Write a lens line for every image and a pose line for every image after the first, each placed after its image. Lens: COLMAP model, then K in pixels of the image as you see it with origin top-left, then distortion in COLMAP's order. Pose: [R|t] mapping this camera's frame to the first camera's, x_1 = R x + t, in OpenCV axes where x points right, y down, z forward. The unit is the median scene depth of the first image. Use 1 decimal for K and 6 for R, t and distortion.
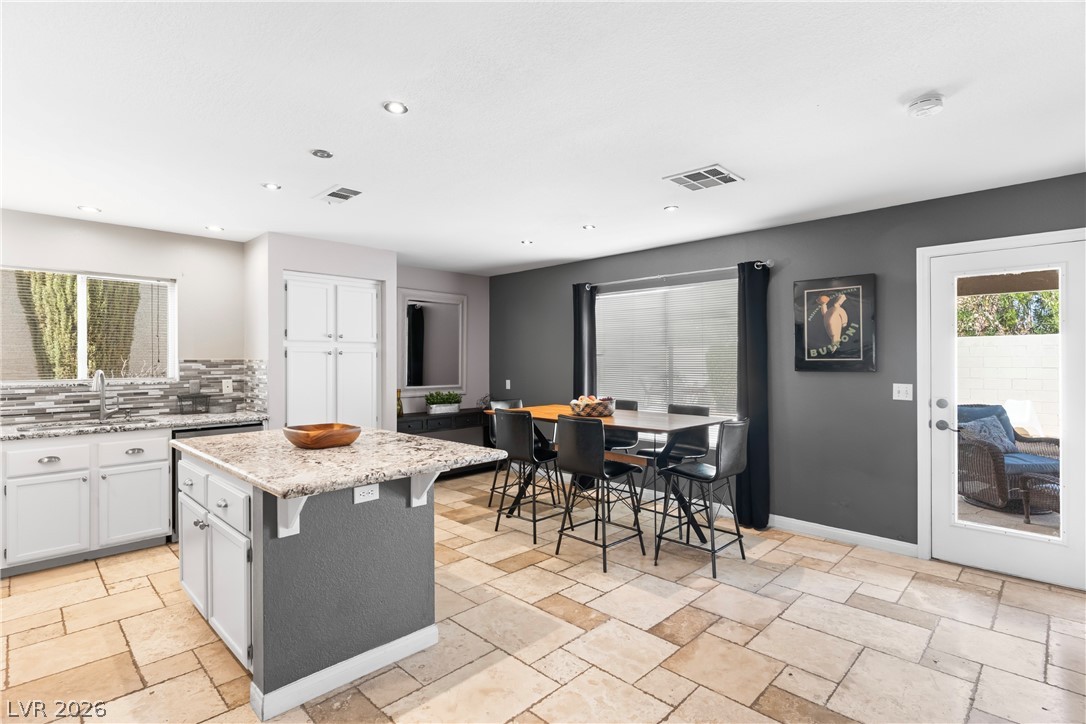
lens RADIAL K [[522.3, 0, 547.0], [0, 522.3, 359.5], [0, 0, 1]] dist [-0.006018, 0.002716]
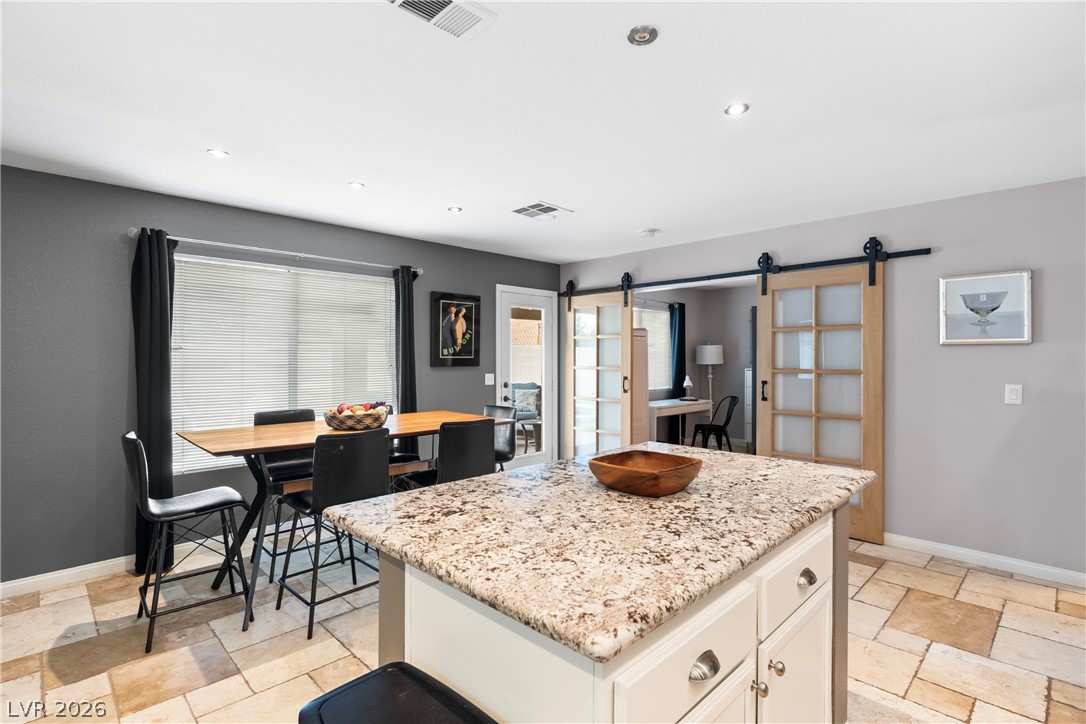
lens RADIAL K [[522.3, 0, 539.7], [0, 522.3, 363.6], [0, 0, 1]] dist [-0.006018, 0.002716]
pose [[0.024006, -0.010098, 0.999661, -0.717278], [-0.002003, 0.999946, 0.010149, 0.002115], [-0.999710, -0.002246, 0.023984, 0.743361]]
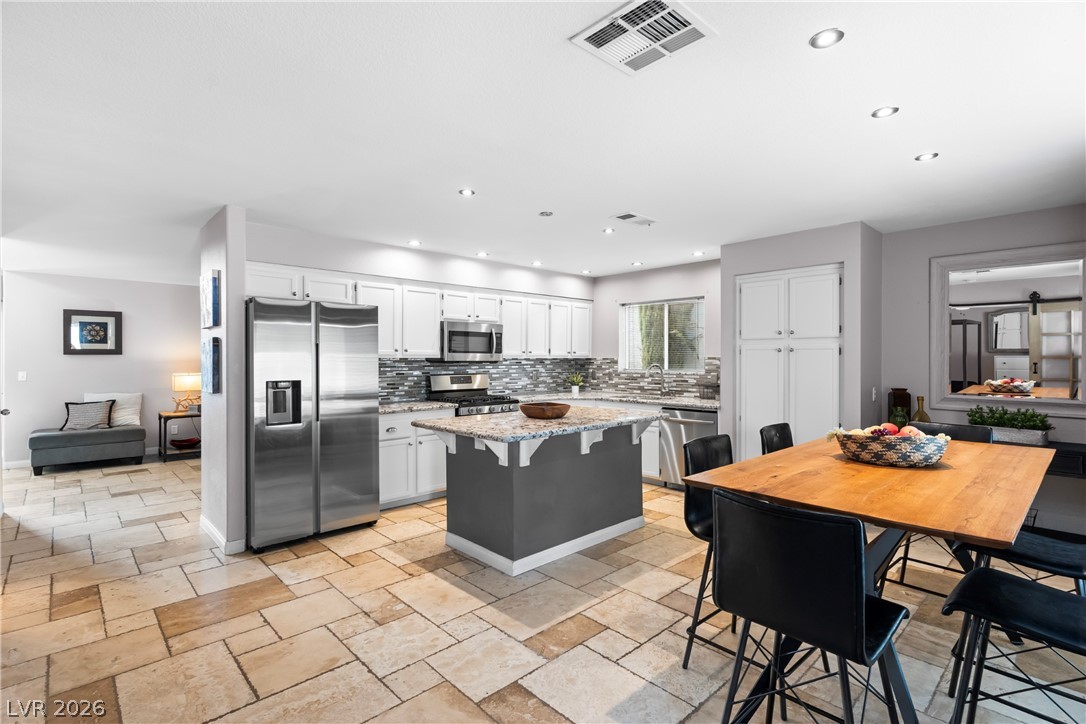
lens RADIAL K [[512.9, 0, 543.6], [0, 512.9, 360.1], [0, 0, 1]] dist [-0.004772, 0.001397]
pose [[-0.037149, 0.006517, -0.999288, 0.653671], [0.002427, 0.999976, 0.006431, -0.001246], [0.999307, -0.002186, -0.037164, 0.697360]]
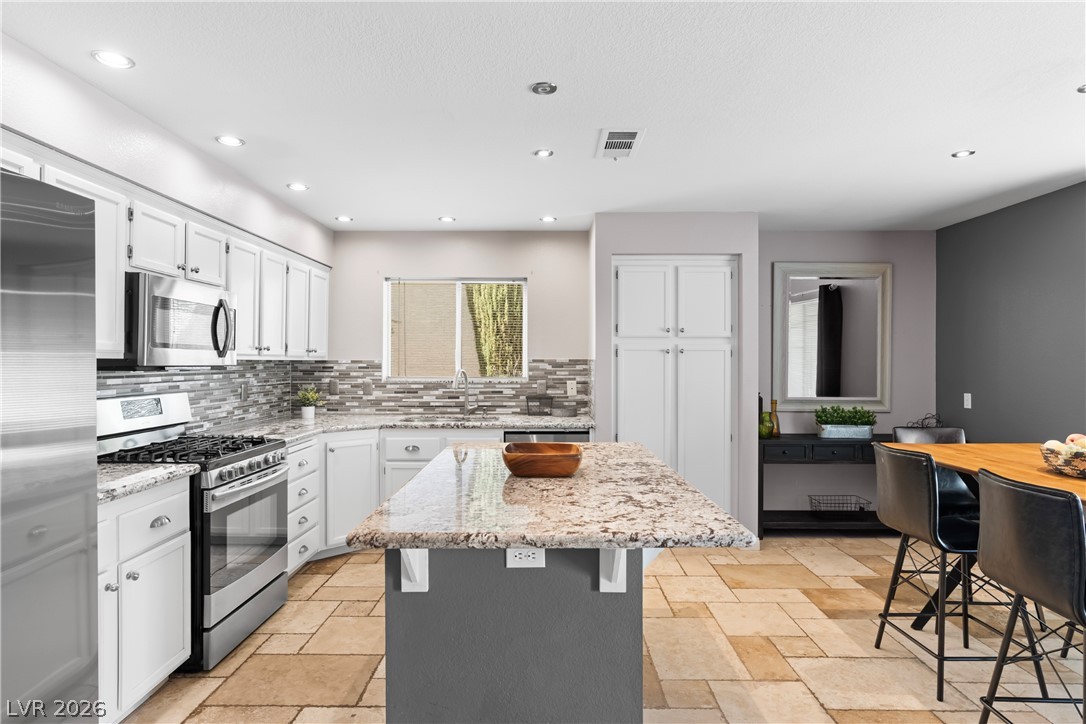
lens RADIAL K [[591.6, 0, 545.3], [0, 591.6, 359.8], [0, 0, 1]] dist [-0.009696, 0.007900]
pose [[0.696431, 0.002783, -0.717618, 0.125618], [-0.002525, 0.999996, 0.001427, -0.000169], [0.717619, 0.000818, 0.696435, 0.268776]]
